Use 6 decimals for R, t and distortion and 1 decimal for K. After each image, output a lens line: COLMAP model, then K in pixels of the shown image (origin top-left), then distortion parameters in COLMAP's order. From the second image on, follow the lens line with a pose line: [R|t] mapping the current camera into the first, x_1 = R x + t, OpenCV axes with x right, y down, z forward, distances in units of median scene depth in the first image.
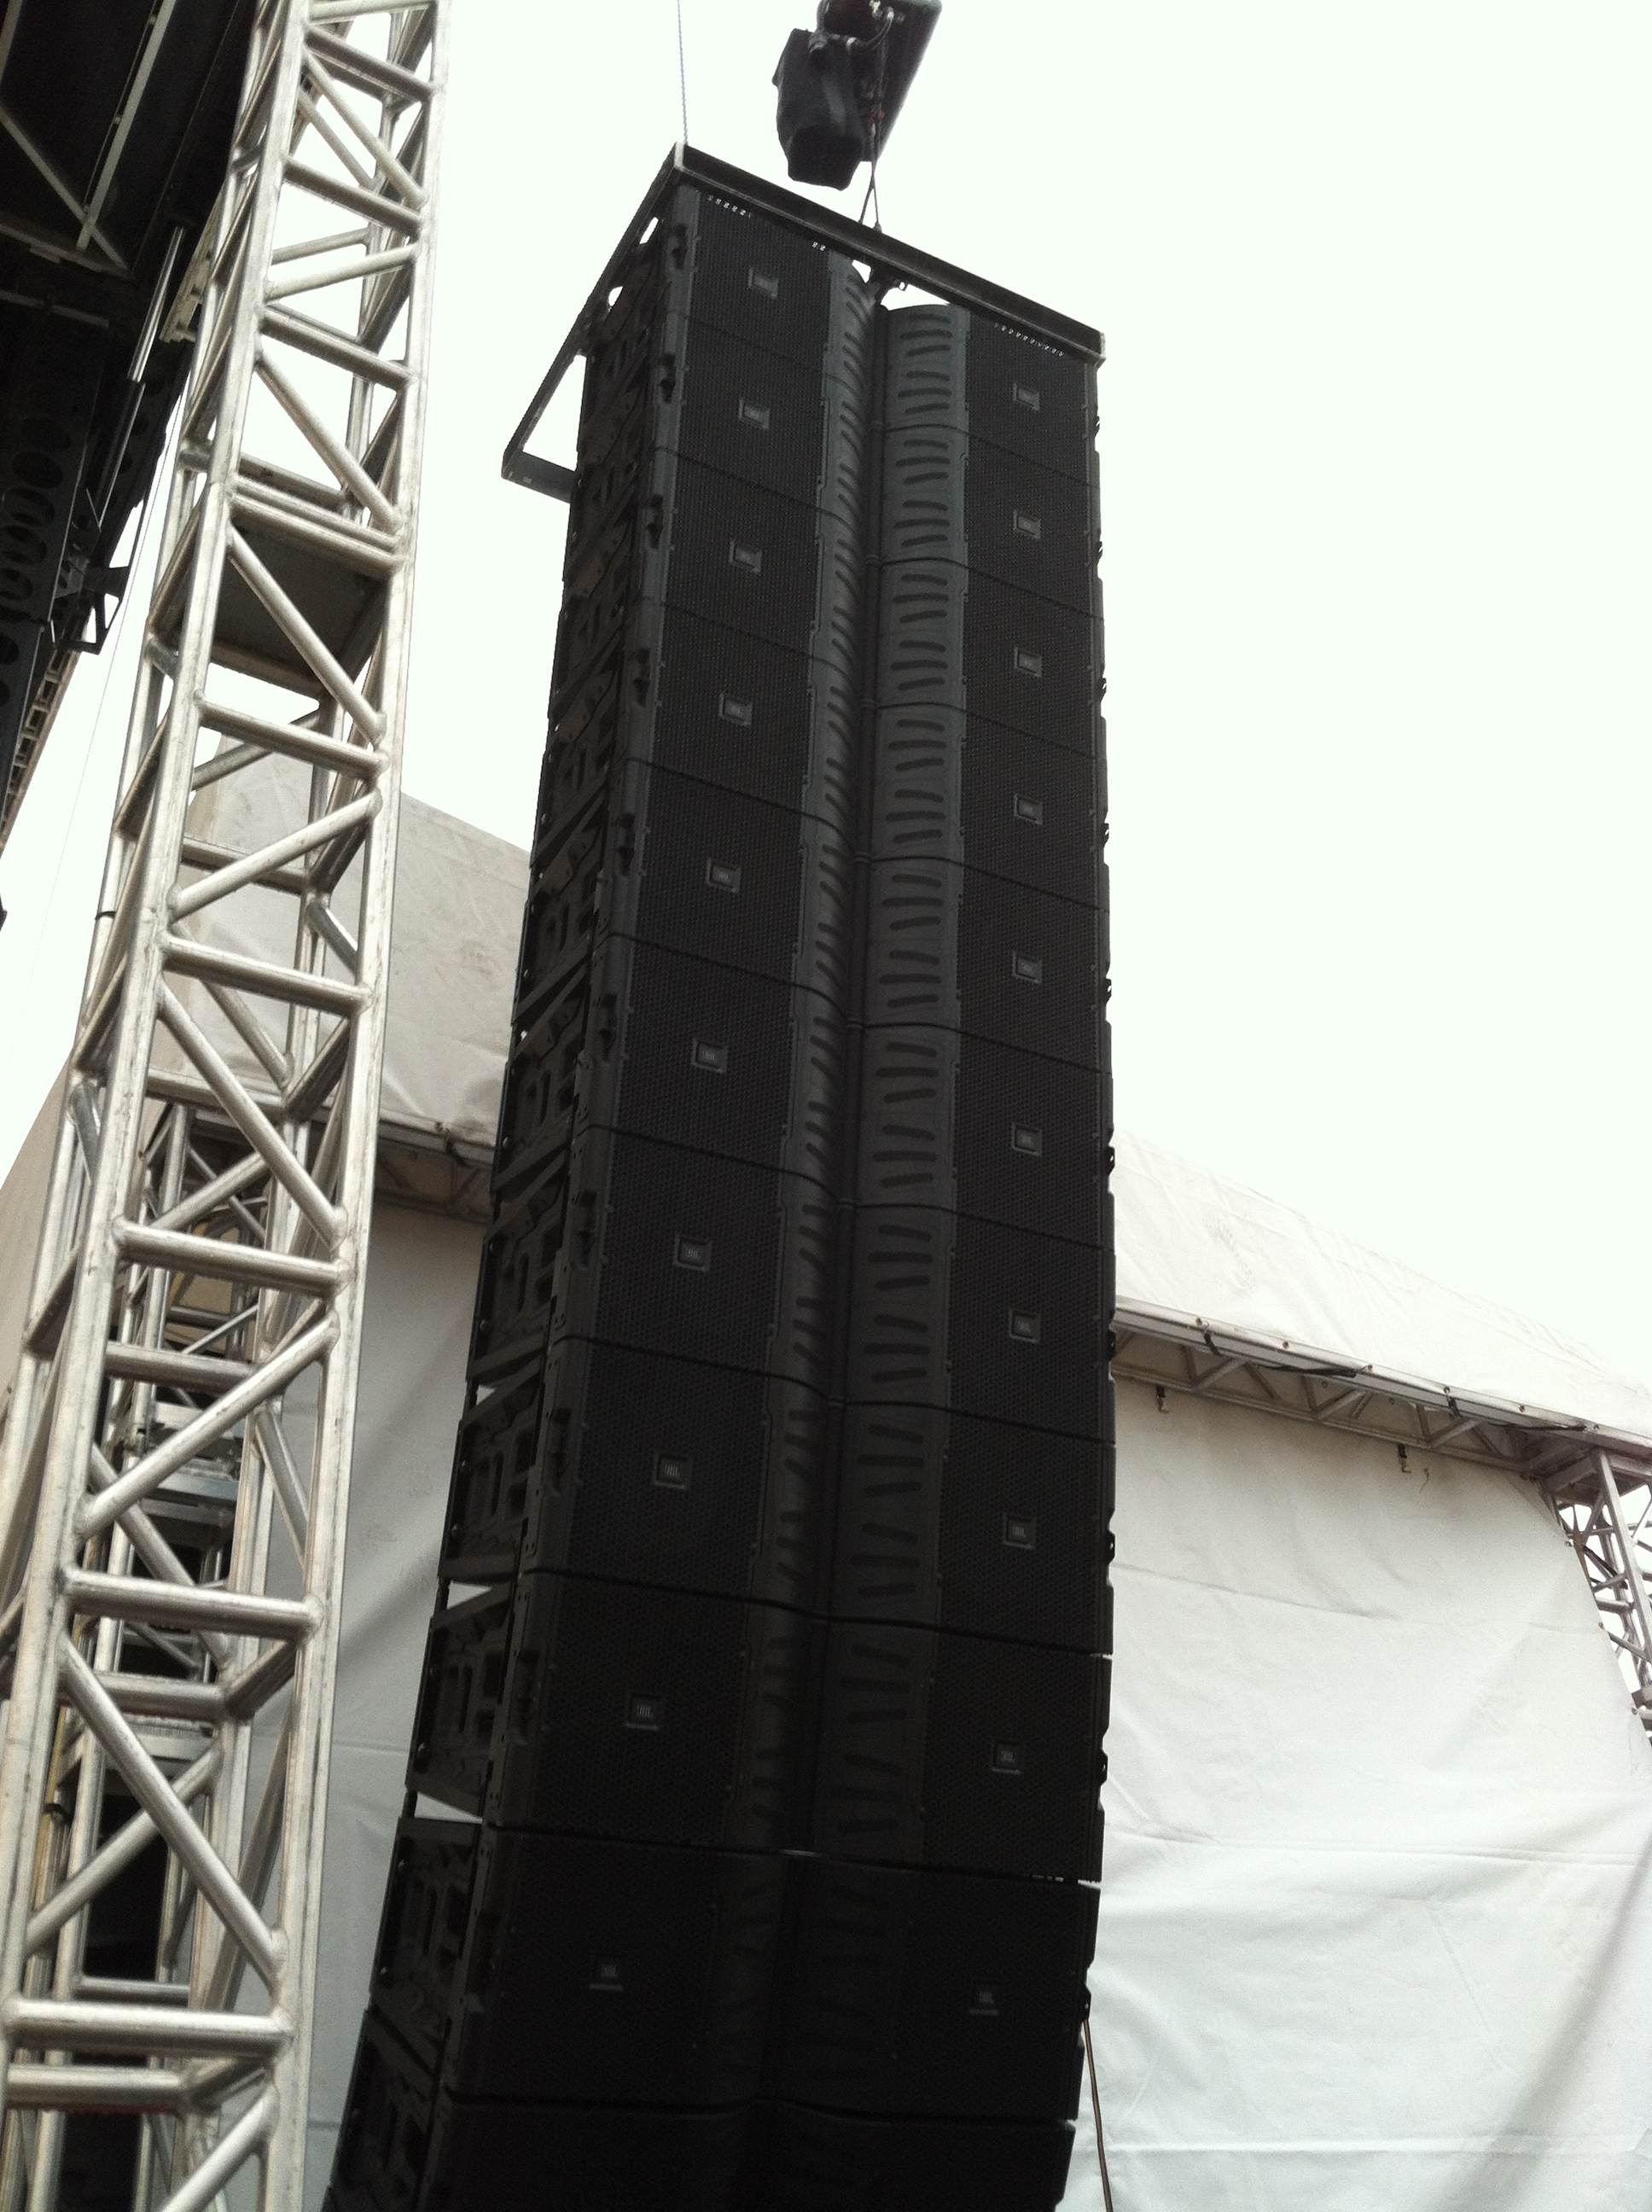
lens RADIAL K [[2141.7, 0, 826.0], [0, 2141.7, 1106.0], [0, 0, 1]] dist [0.124395, -0.401125]
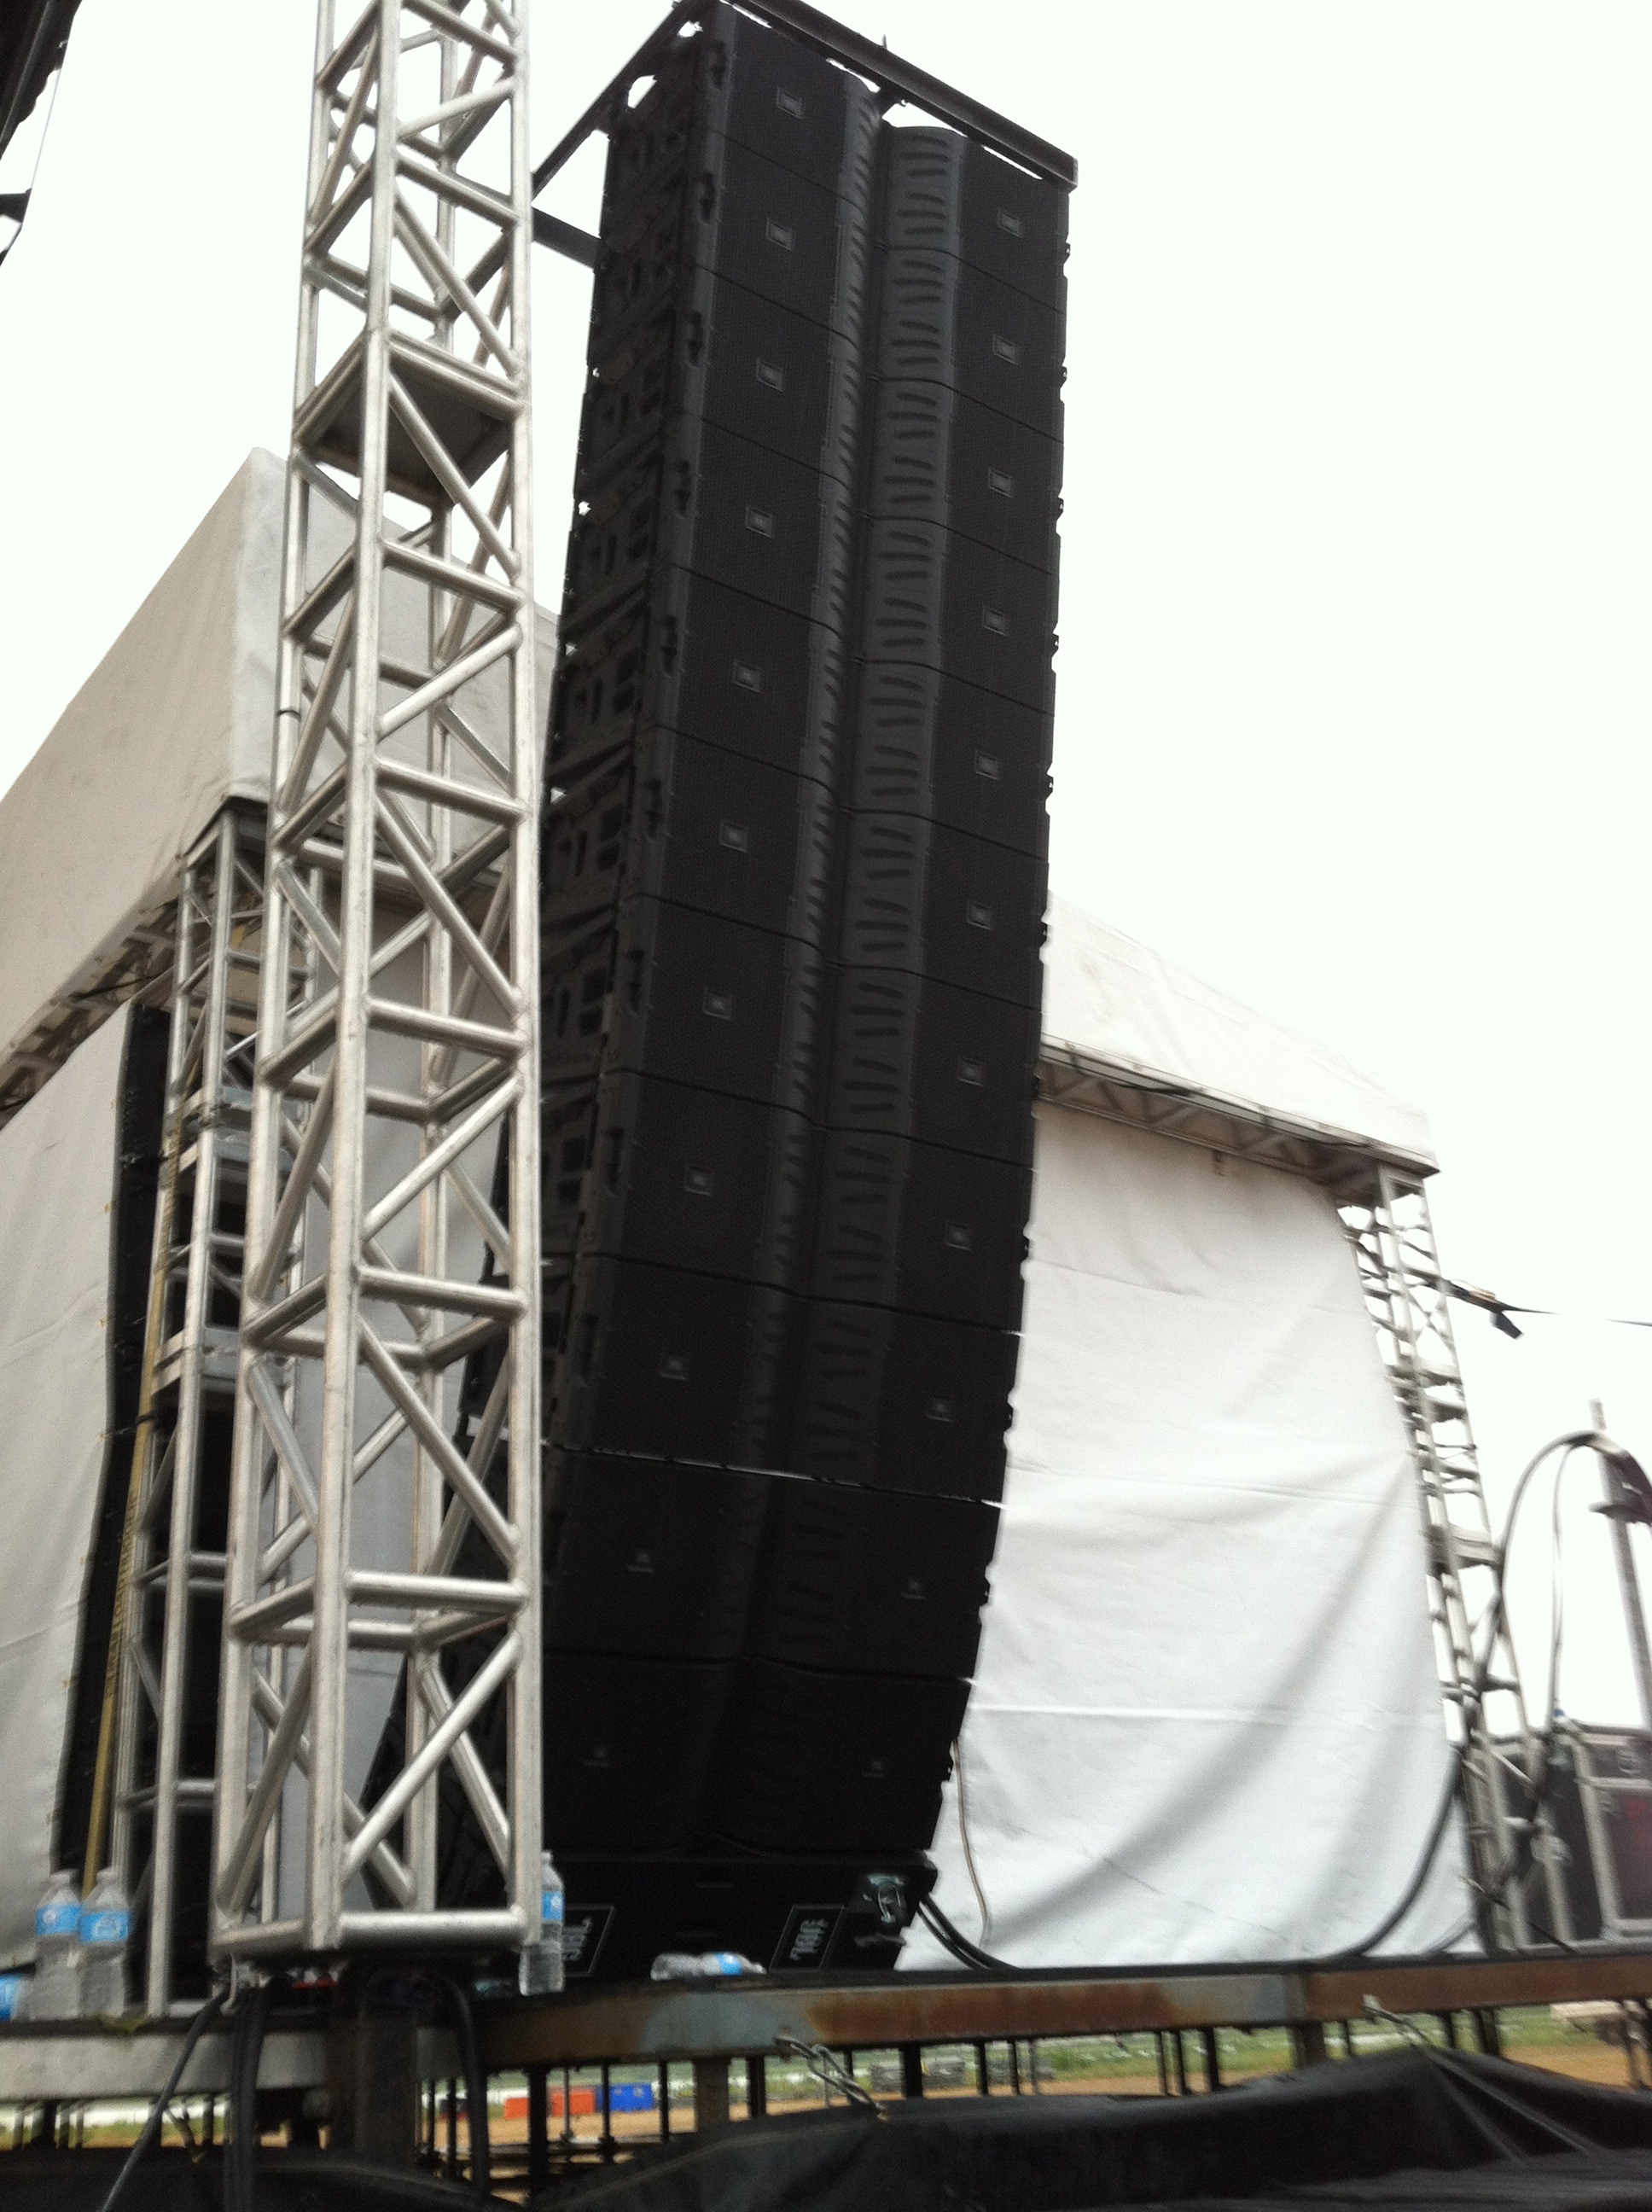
lens RADIAL K [[2151.1, 0, 826.0], [0, 2151.1, 1106.0], [0, 0, 1]] dist [0.163758, -0.518111]
pose [[0.992174, 0.053400, 0.112865, -0.126091], [-0.071832, 0.983482, 0.166141, -0.075685], [-0.102129, -0.172948, 0.979622, -0.198910]]
